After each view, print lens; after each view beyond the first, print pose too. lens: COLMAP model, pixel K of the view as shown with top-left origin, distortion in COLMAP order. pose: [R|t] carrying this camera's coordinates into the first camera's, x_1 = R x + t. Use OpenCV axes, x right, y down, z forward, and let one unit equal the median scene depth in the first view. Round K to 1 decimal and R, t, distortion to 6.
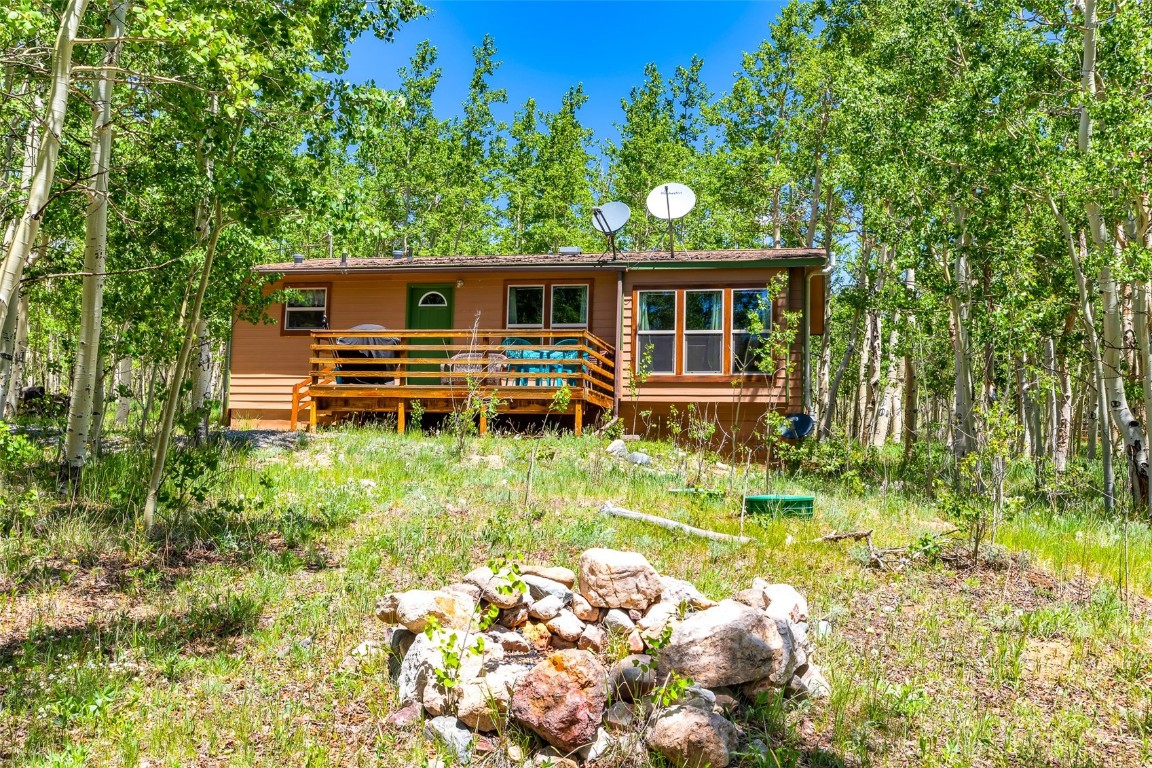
lens RADIAL K [[1158.9, 0, 576.0], [0, 1158.9, 384.0], [0, 0, 1]] dist [-0.136607, 0.001033]
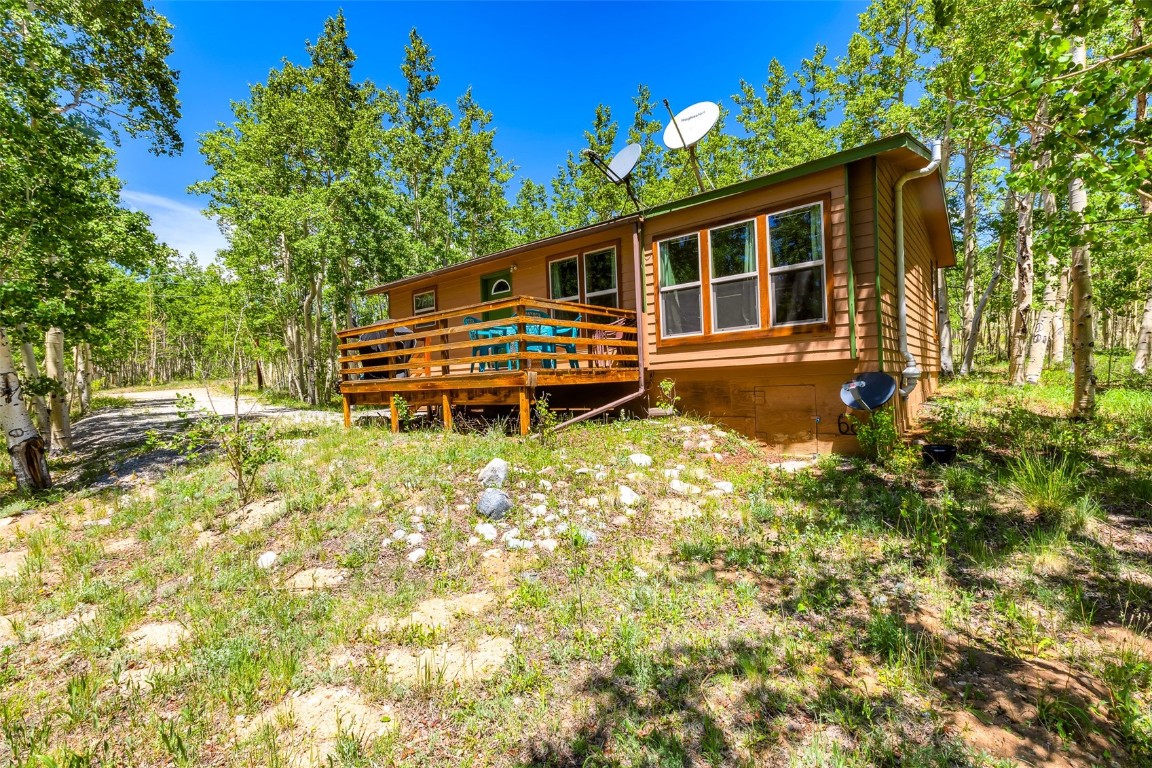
lens RADIAL K [[518.8, 0, 576.0], [0, 518.8, 384.0], [0, 0, 1]] dist [-0.000610, -0.000452]
pose [[0.886100, -0.060753, -0.459496, 0.171894], [0.102478, 0.992517, 0.066392, -0.006817], [0.452024, -0.105918, 0.885695, 0.619915]]
